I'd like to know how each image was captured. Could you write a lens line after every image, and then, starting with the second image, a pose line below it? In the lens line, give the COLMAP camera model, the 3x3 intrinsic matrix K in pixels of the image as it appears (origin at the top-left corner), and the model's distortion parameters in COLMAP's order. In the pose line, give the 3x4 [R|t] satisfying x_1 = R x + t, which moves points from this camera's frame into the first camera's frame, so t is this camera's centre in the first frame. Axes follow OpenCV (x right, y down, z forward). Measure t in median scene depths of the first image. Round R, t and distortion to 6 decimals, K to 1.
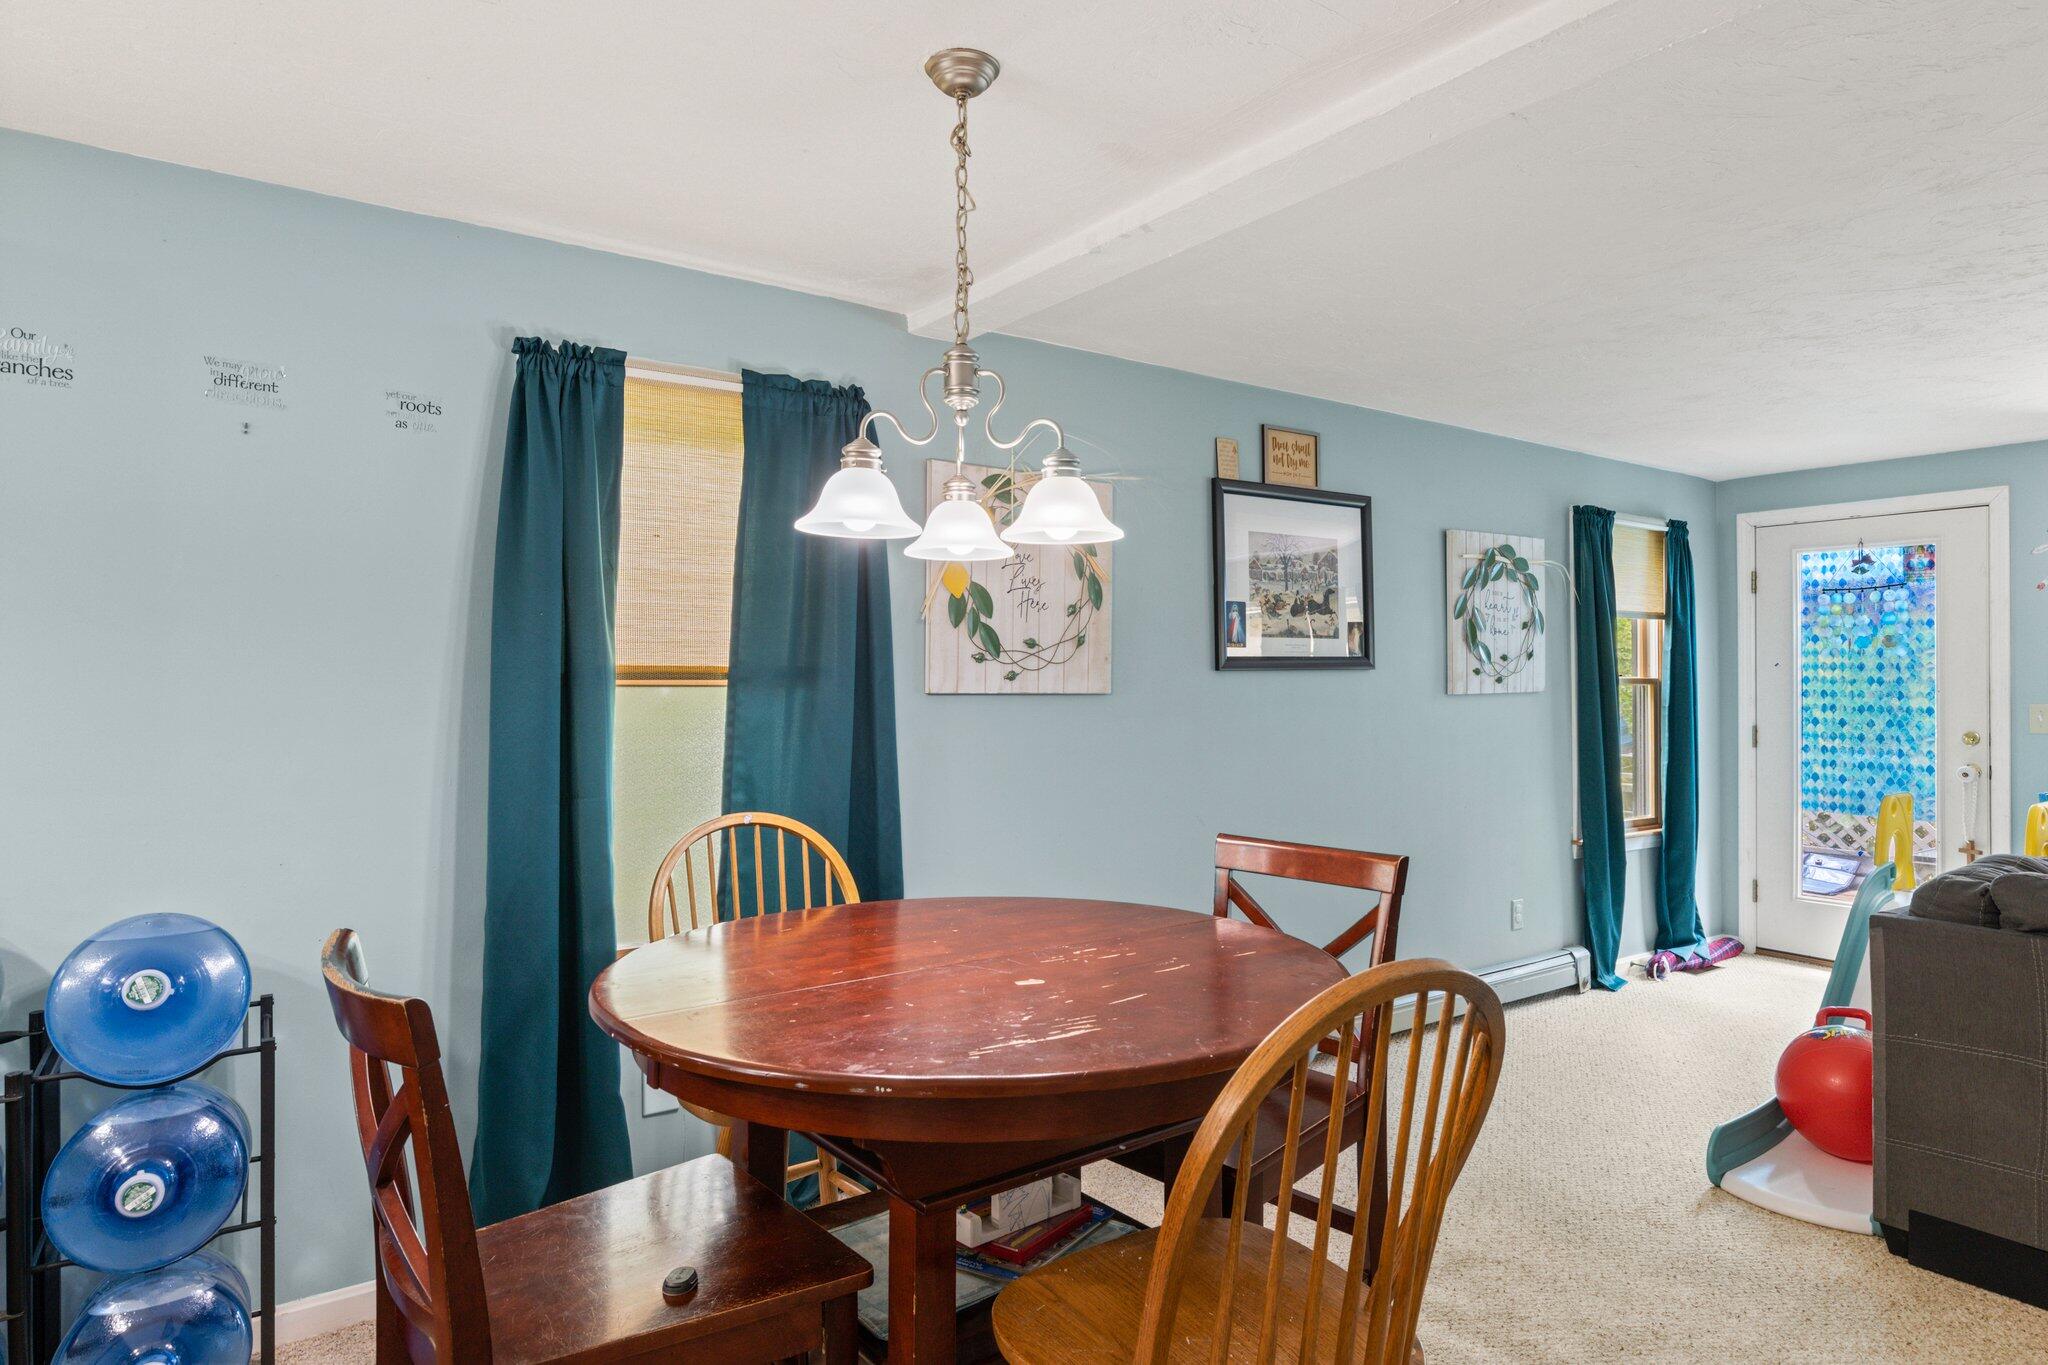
lens RADIAL K [[1225.6, 0, 1021.6], [0, 1225.6, 680.3], [0, 0, 1]] dist [-0.001638, -0.001913]
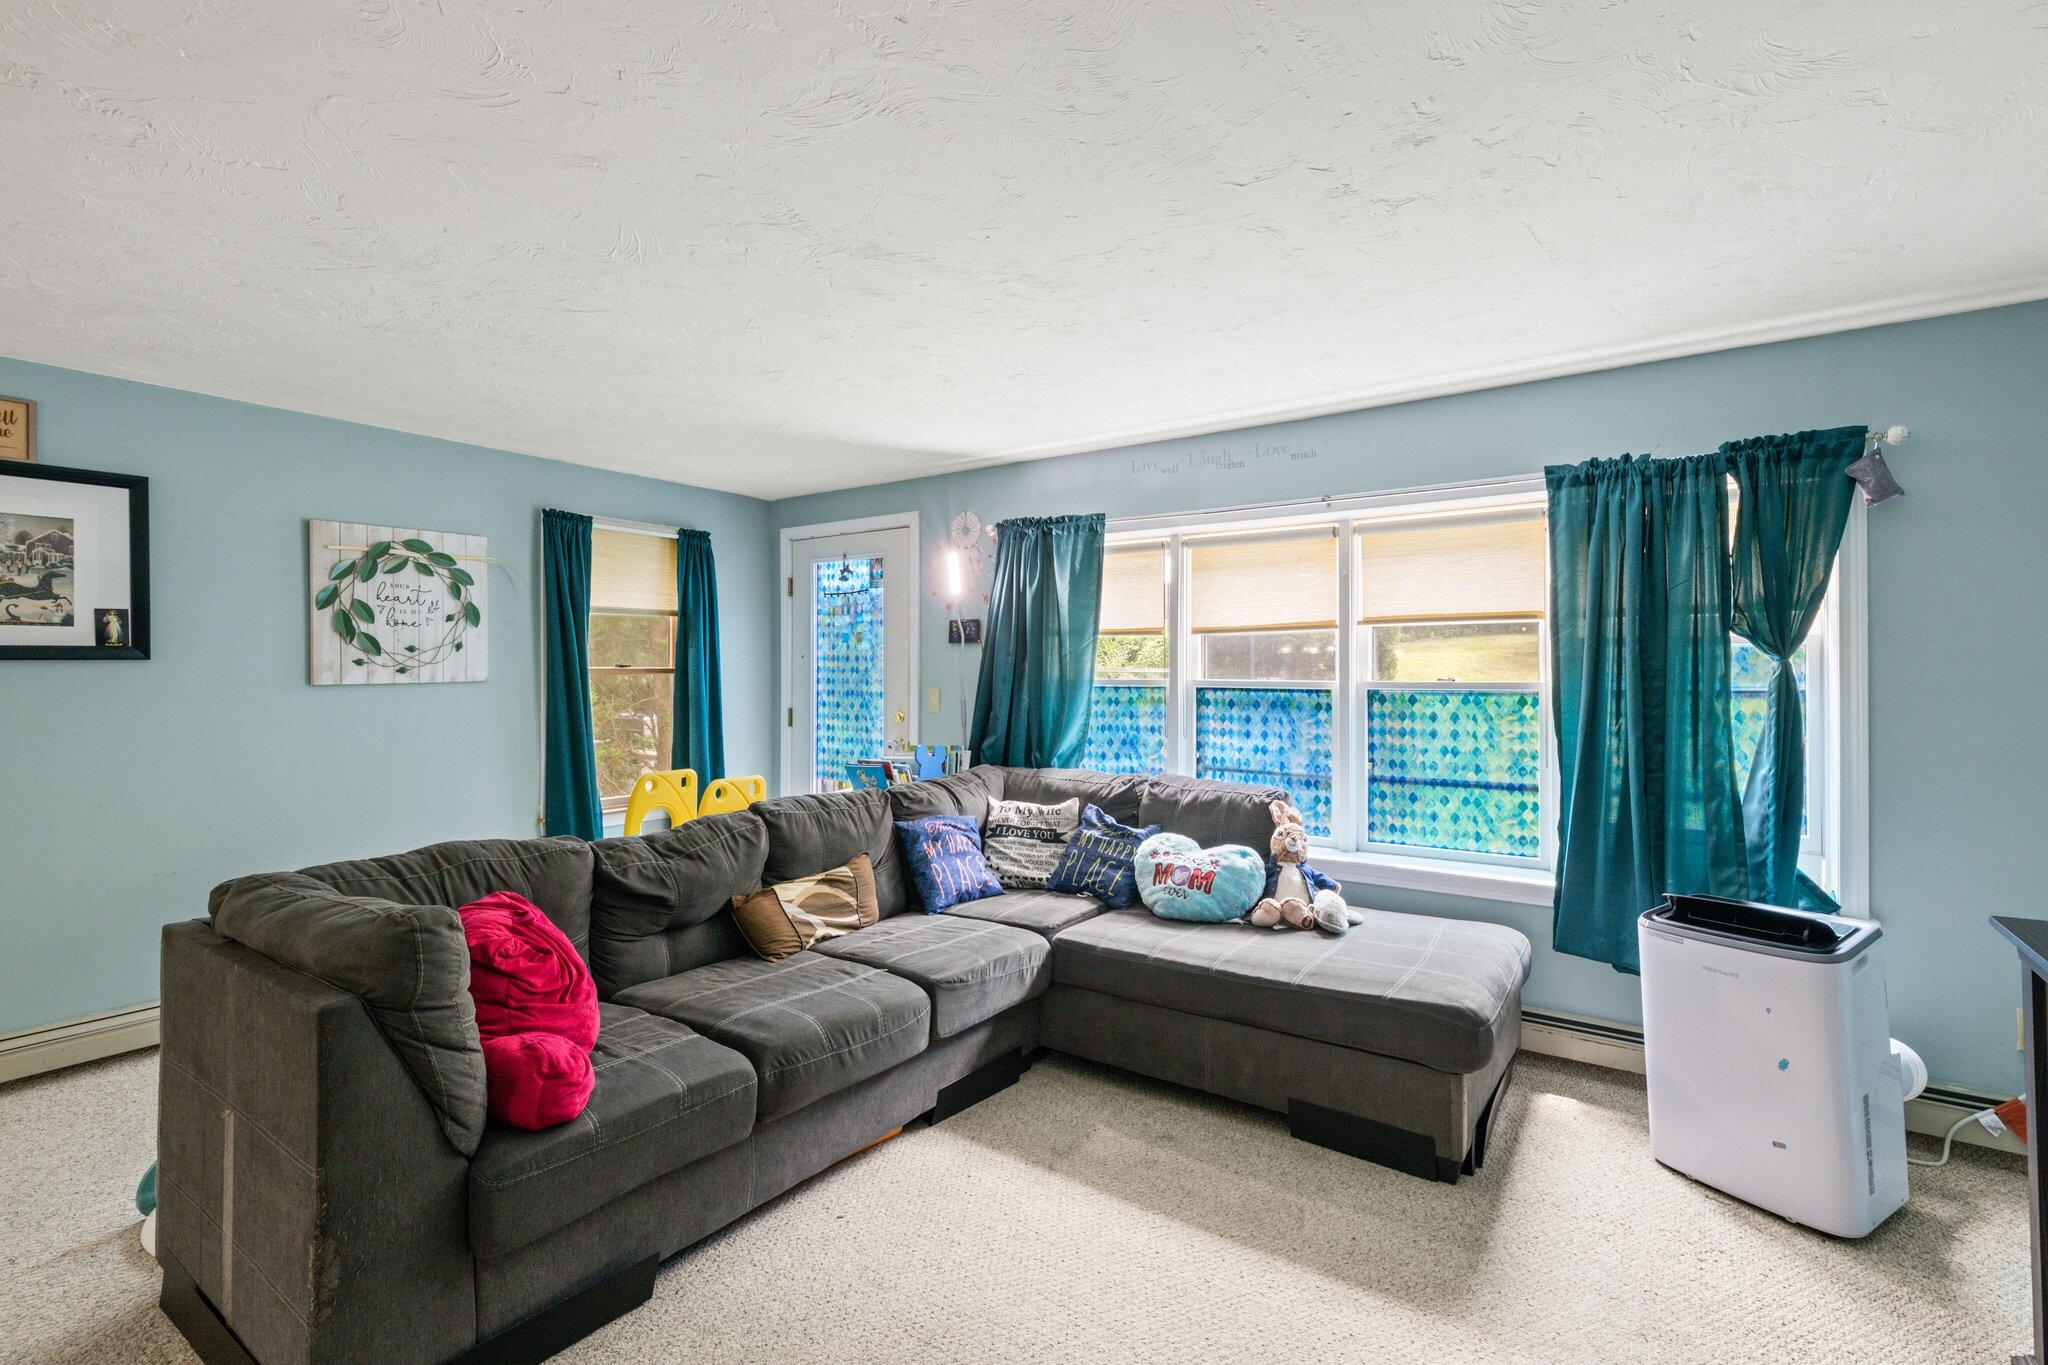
lens RADIAL K [[934.5, 0, 1031.6], [0, 934.5, 670.4], [0, 0, 1]] dist [0.017437, -0.000053]
pose [[0.947053, -0.000935, 0.321076, 0.634176], [-0.000288, 0.999993, 0.003762, -0.003269], [-0.321077, -0.003655, 0.947046, 0.079074]]
